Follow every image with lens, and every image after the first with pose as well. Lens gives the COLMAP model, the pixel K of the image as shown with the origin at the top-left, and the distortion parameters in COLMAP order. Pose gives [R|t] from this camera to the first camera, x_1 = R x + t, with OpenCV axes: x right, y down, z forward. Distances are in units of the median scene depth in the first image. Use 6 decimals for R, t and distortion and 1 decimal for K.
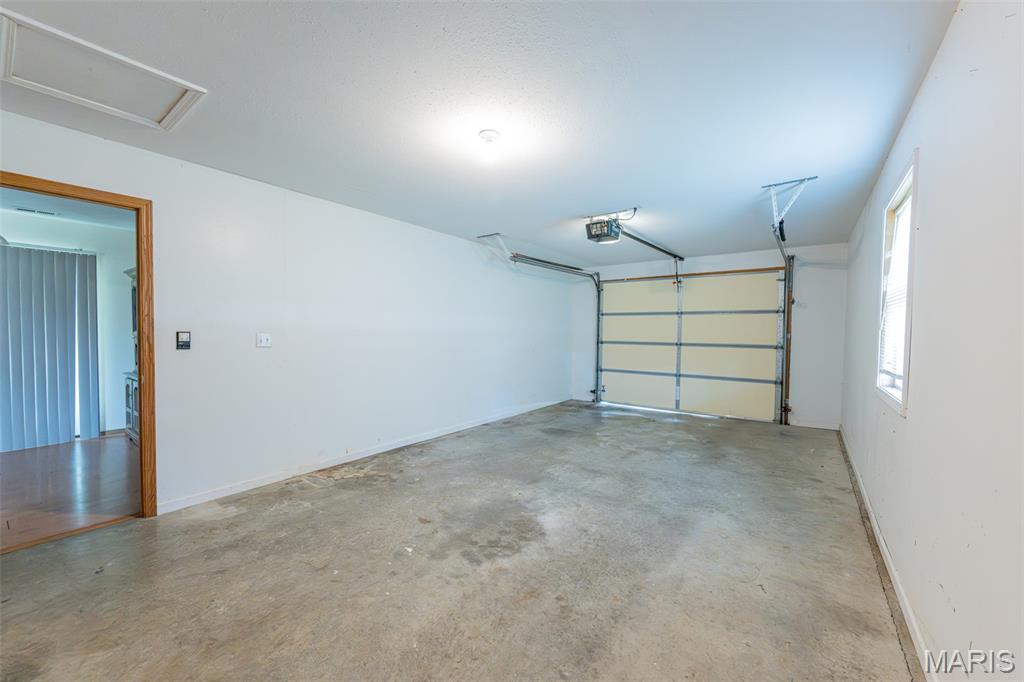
lens RADIAL K [[399.6, 0, 515.2], [0, 399.6, 341.9], [0, 0, 1]] dist [0.001064, -0.000100]
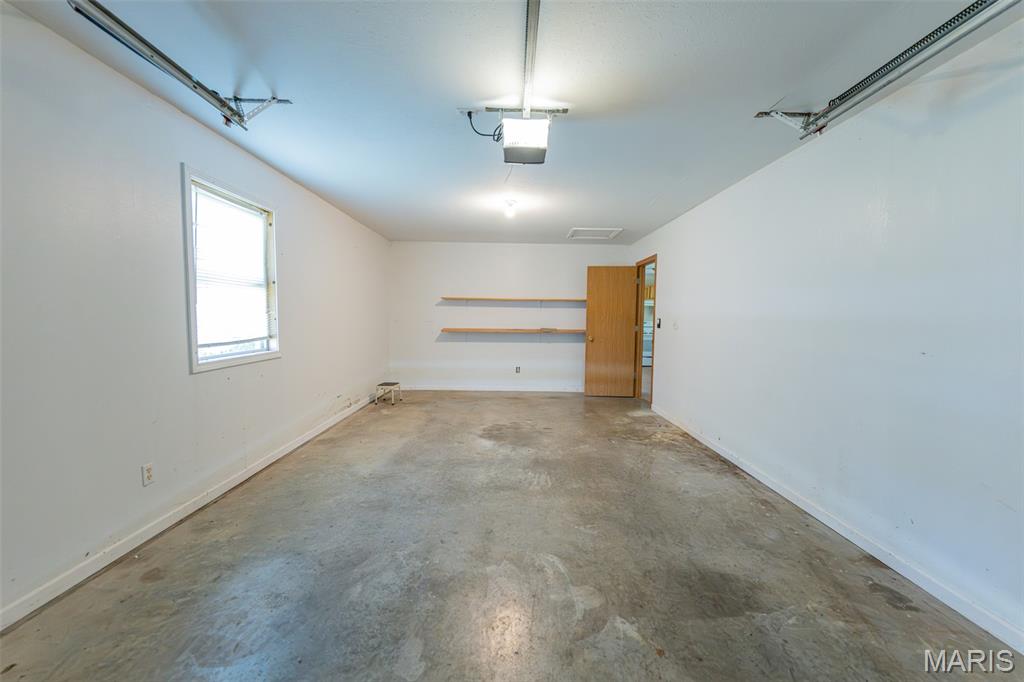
lens RADIAL K [[399.6, 0, 515.2], [0, 399.6, 341.9], [0, 0, 1]] dist [0.001064, -0.000100]
pose [[-0.798804, 0.019299, -0.601281, 0.625588], [-0.036723, 0.996057, 0.080756, -0.031815], [0.600469, 0.086589, -0.794946, 1.571991]]
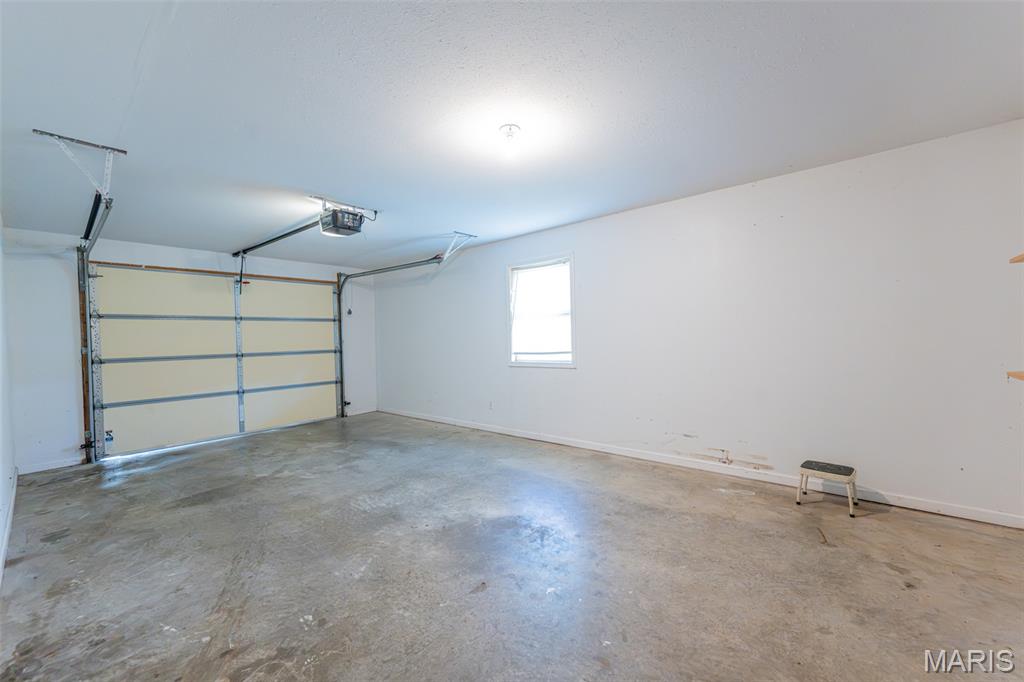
lens RADIAL K [[399.6, 0, 515.2], [0, 399.6, 341.9], [0, 0, 1]] dist [0.001064, -0.000100]
pose [[0.066637, -0.023921, 0.997490, -0.673973], [0.054663, 0.998299, 0.020289, -0.013302], [-0.996279, 0.053174, 0.067831, 0.609095]]
